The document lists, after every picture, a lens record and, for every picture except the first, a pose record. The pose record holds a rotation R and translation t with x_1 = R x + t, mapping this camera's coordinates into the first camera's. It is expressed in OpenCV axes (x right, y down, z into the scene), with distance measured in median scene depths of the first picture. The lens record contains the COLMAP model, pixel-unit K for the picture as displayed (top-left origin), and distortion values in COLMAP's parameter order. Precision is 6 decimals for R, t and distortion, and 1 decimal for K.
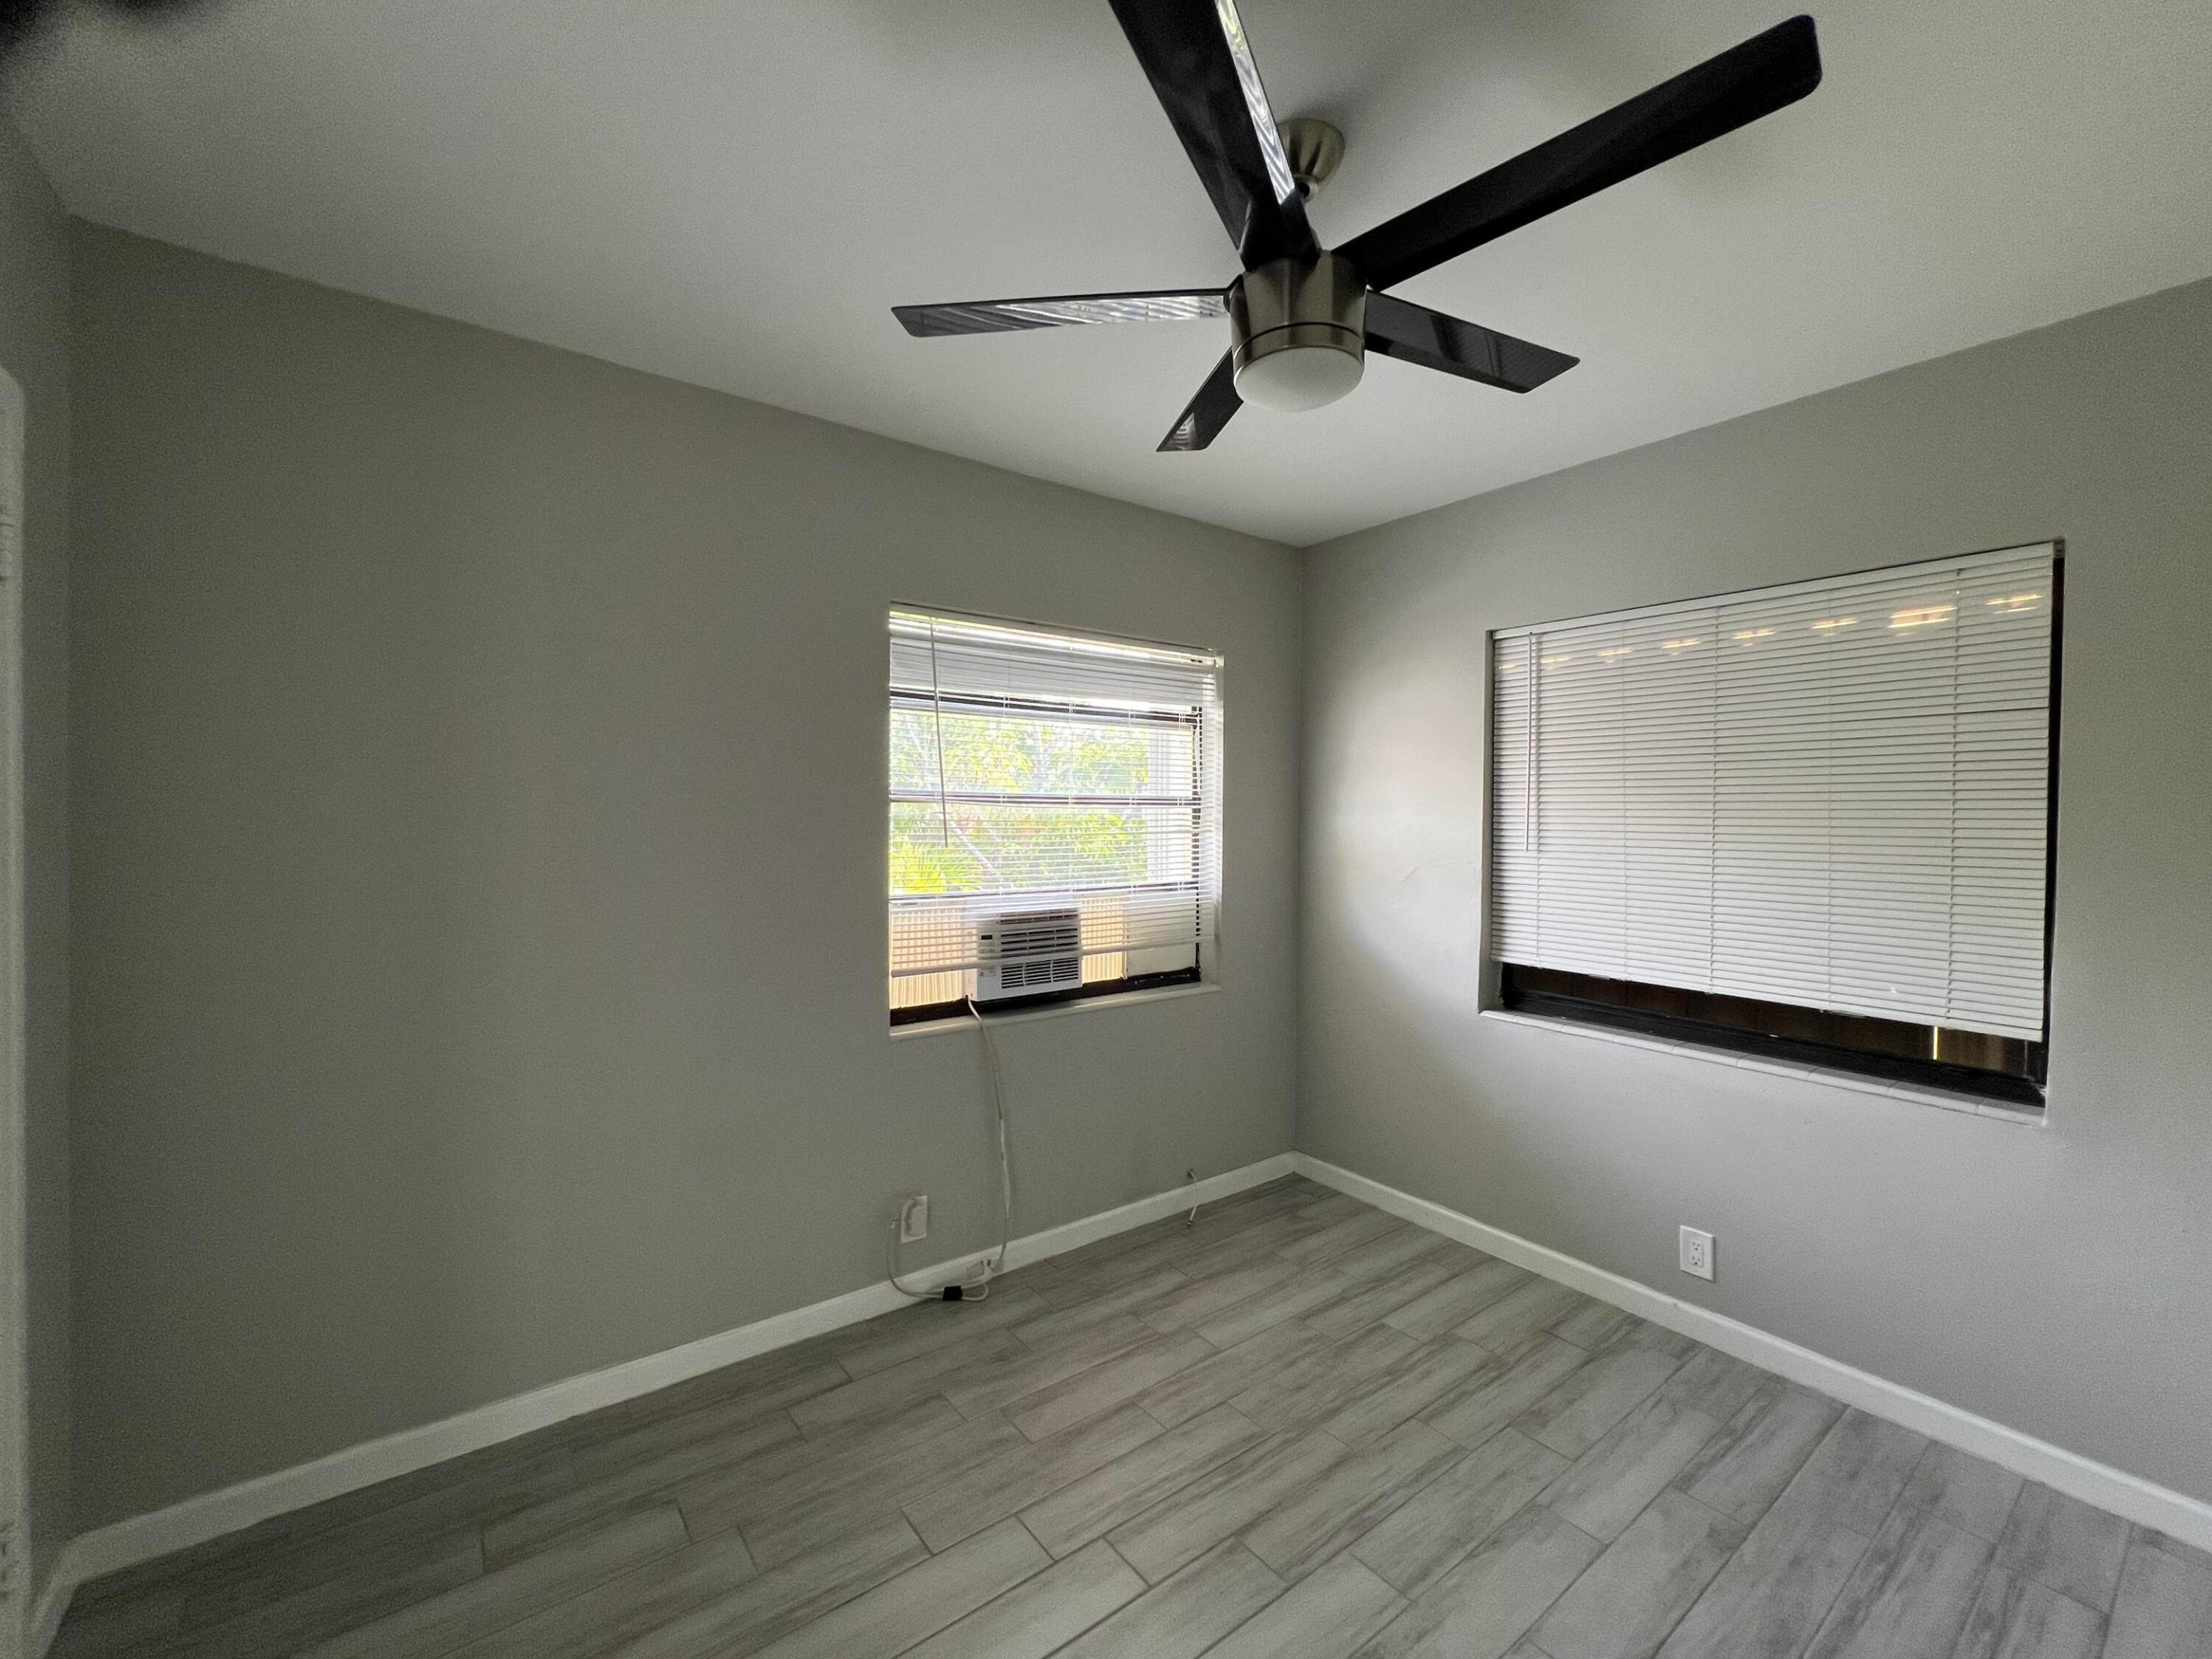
lens RADIAL K [[902.9, 0, 1126.4], [0, 902.9, 825.4], [0, 0, 1]] dist [-0.000616, 0.000653]
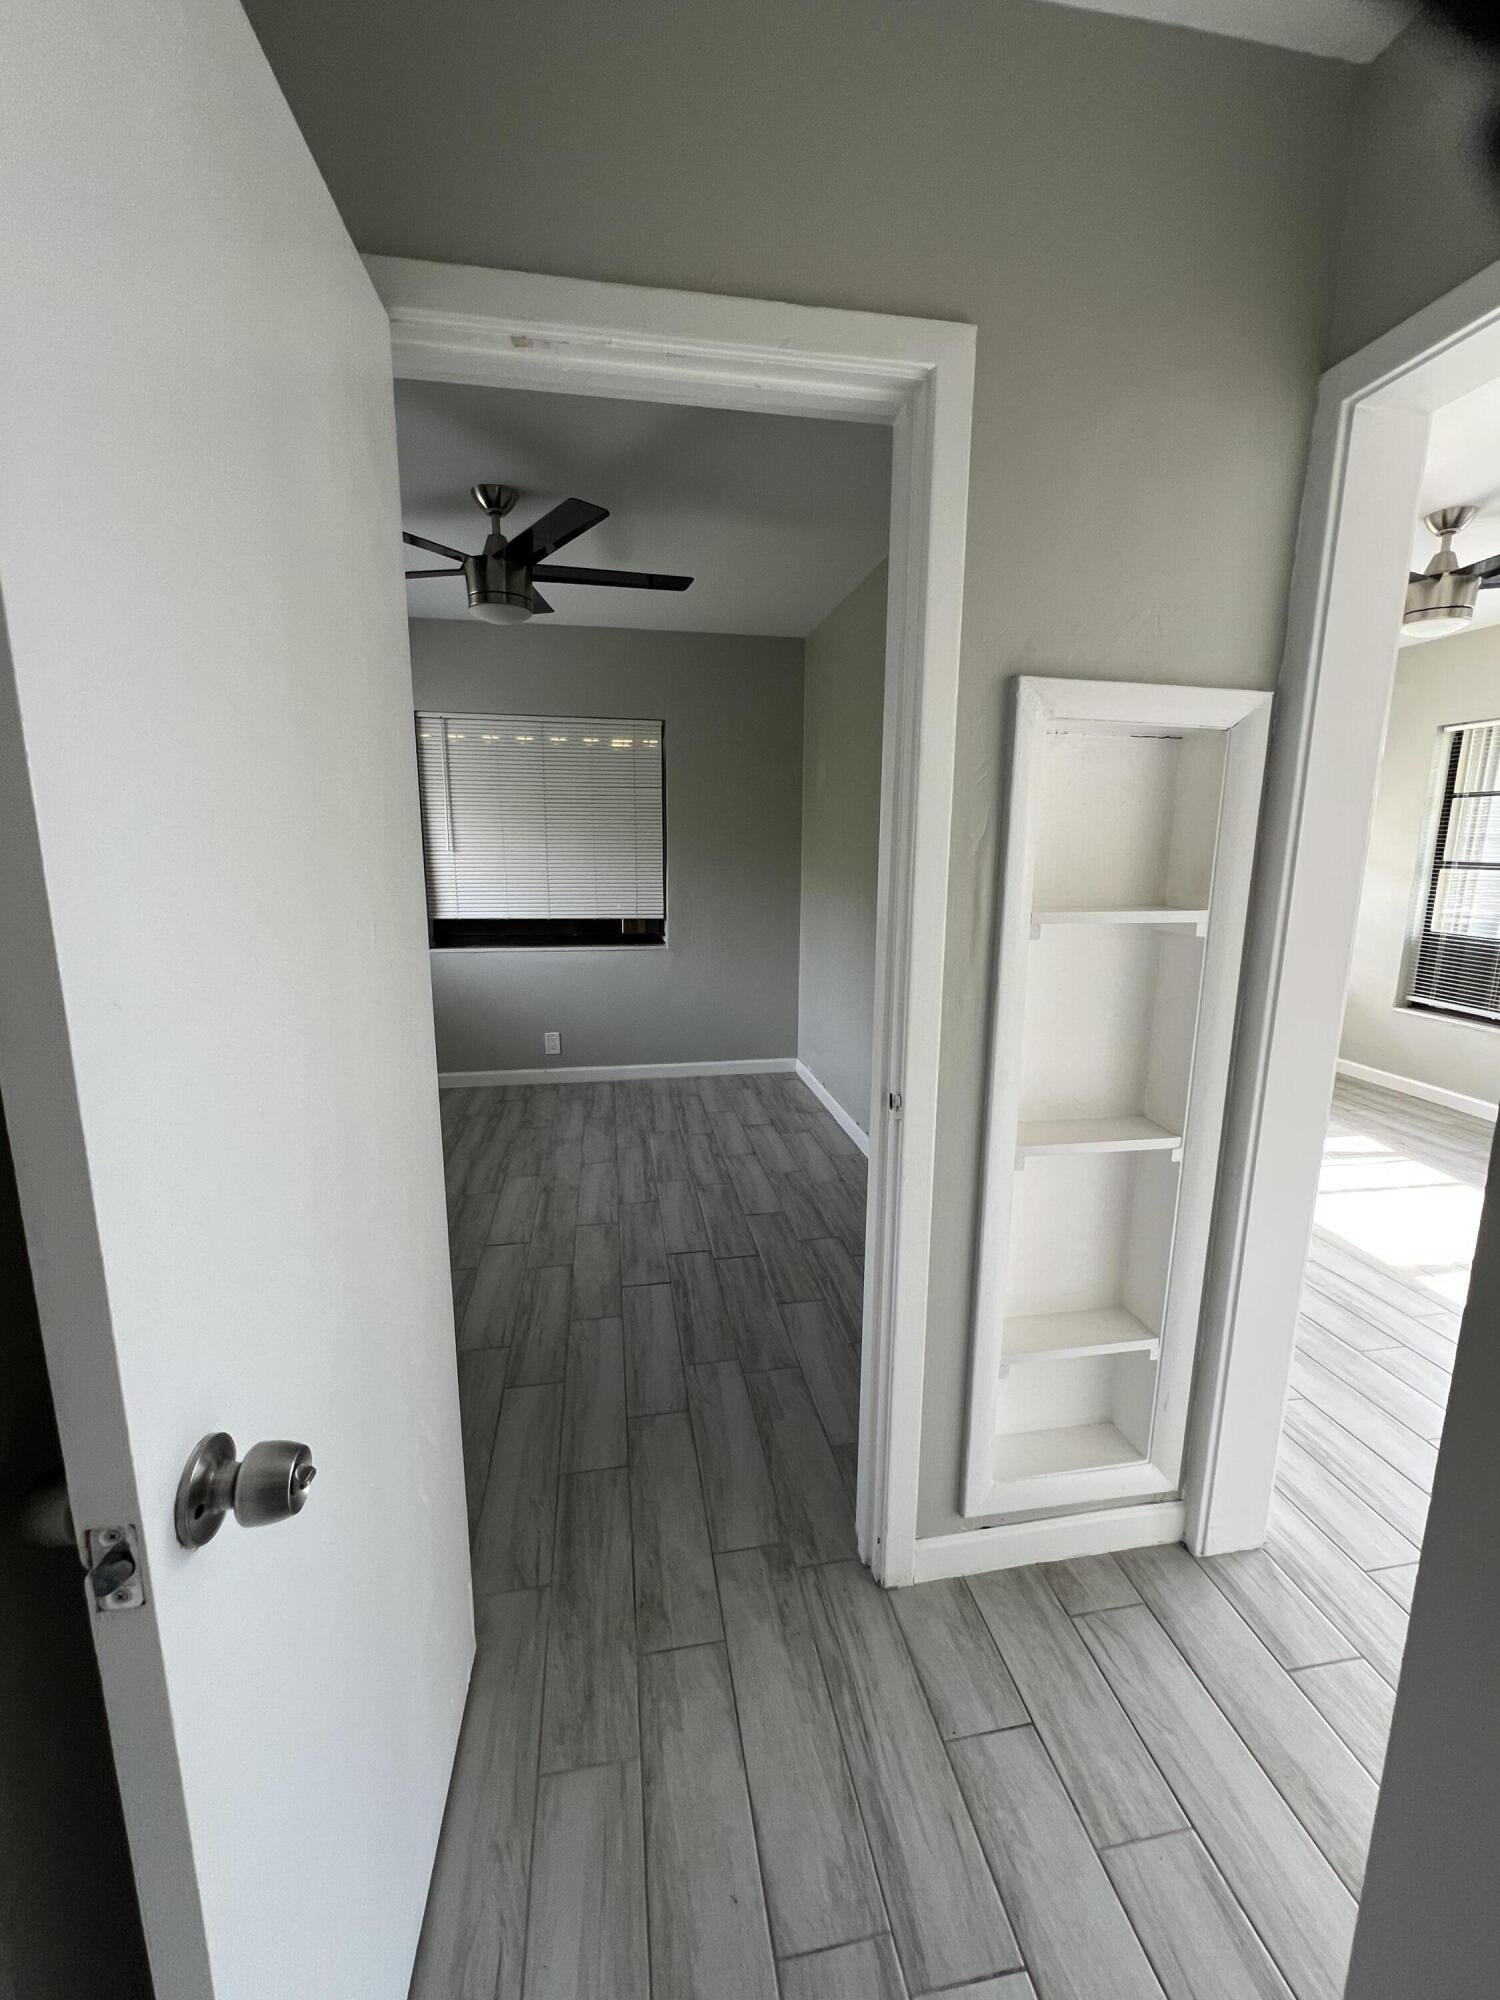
lens RADIAL K [[816.4, 0, 755.3], [0, 816.4, 997.2], [0, 0, 1]] dist [-0.000616, 0.000653]
pose [[0.459708, -0.172265, 0.871202, -0.833675], [0.006049, 0.981591, 0.190900, 0.010621], [-0.888050, -0.082488, 0.452287, -0.280369]]
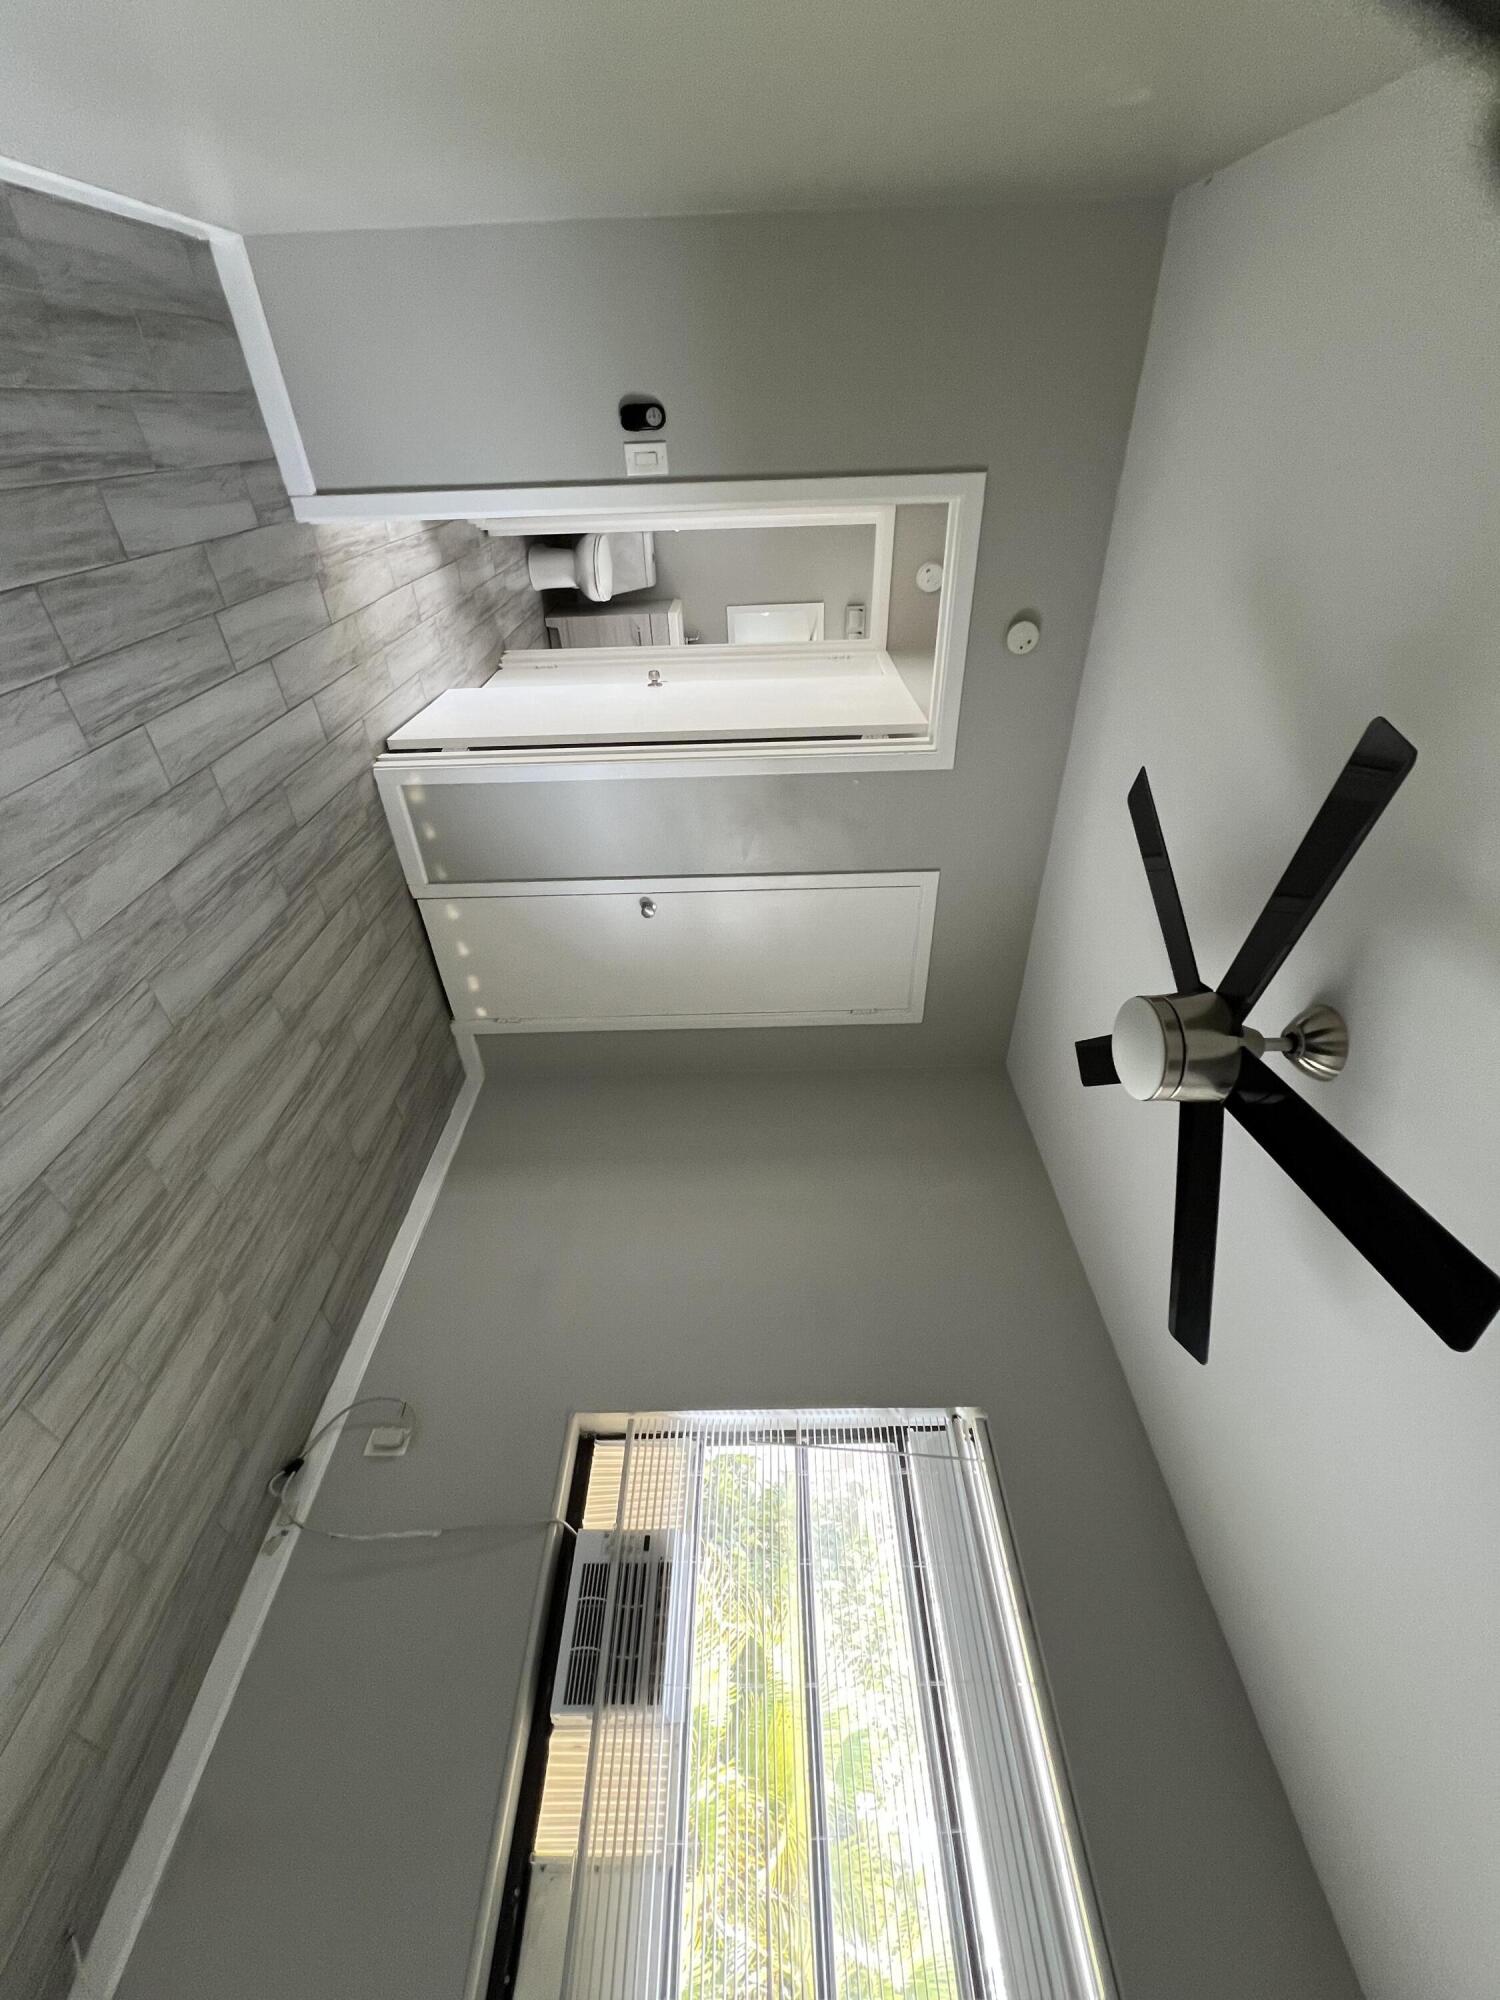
lens RADIAL K [[816.4, 0, 752.5], [0, 816.4, 982.0], [0, 0, 1]] dist [-0.000616, 0.000653]
pose [[-0.008555, -0.042454, -0.999062, 0.807715], [-0.999851, 0.015318, 0.007911, 0.007477], [0.014968, 0.998981, -0.042578, 0.593816]]
